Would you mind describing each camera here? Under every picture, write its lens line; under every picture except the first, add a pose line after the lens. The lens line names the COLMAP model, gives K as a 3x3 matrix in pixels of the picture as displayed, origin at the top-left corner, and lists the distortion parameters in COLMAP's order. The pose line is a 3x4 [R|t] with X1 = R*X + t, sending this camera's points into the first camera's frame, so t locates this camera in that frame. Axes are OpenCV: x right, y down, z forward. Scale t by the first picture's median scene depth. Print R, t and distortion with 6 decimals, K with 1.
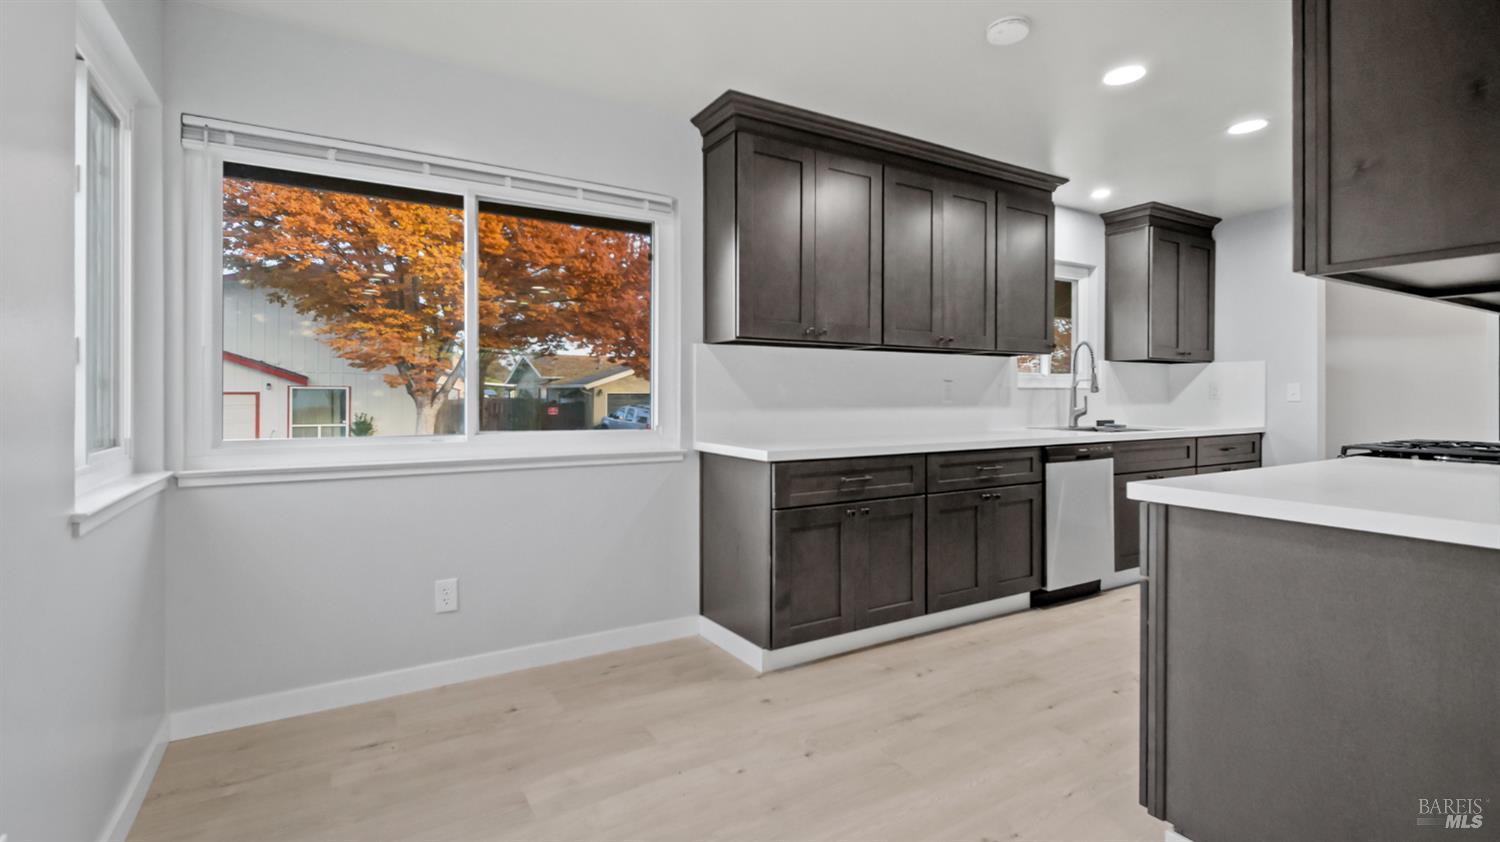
lens RADIAL K [[680.8, 0, 742.4], [0, 680.8, 411.4], [0, 0, 1]] dist [-0.027149, -0.000962]
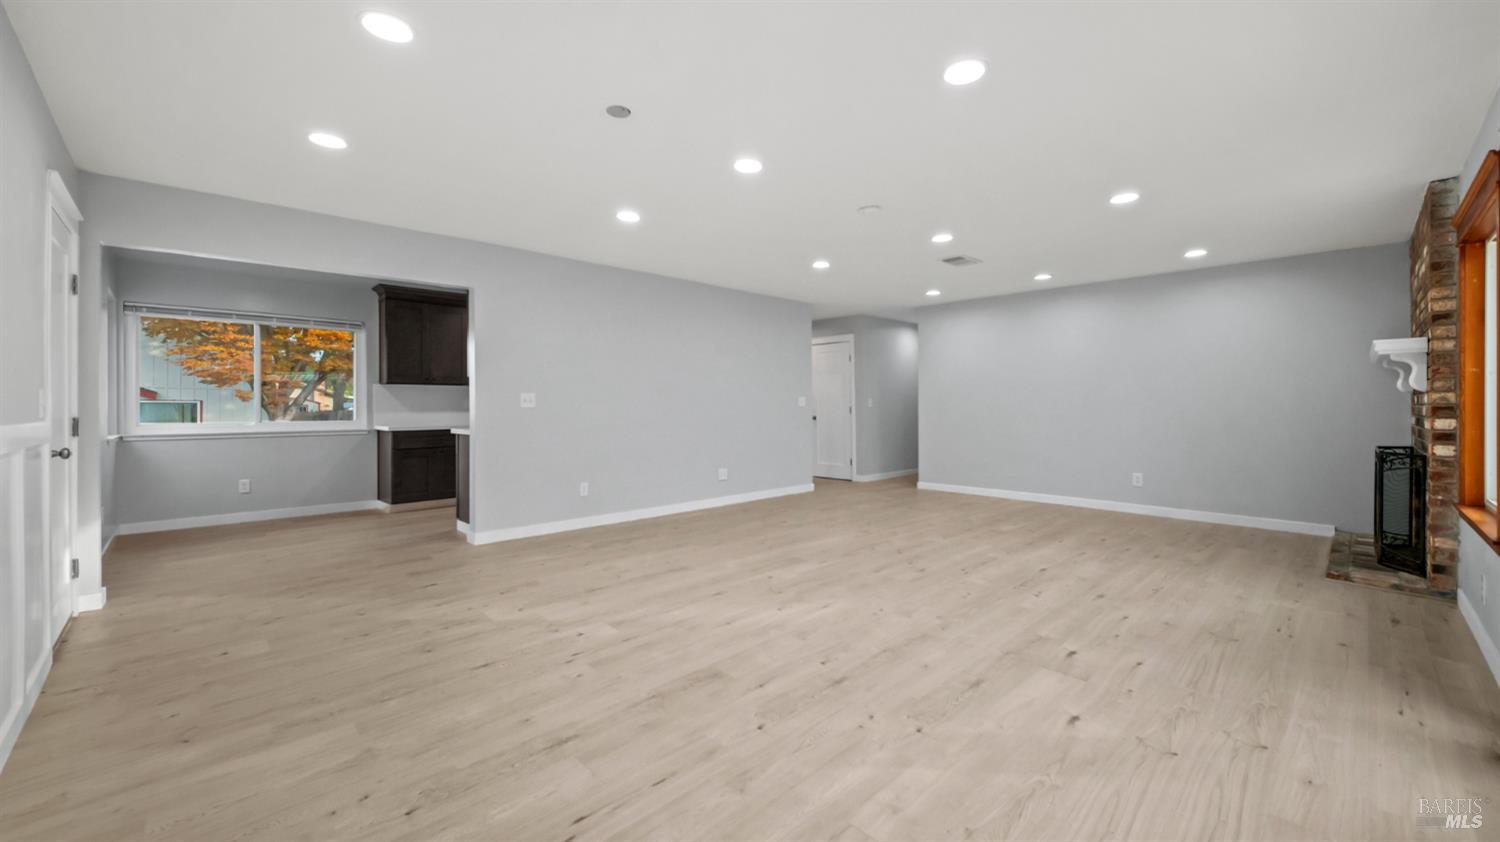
lens RADIAL K [[581.8, 0, 759.7], [0, 581.8, 411.0], [0, 0, 1]] dist [-0.015363, -0.000575]
pose [[0.970061, -0.007569, 0.242742, 0.113393], [0.011219, 0.999844, -0.013656, 0.005640], [-0.242600, 0.015970, 0.969995, -0.193167]]
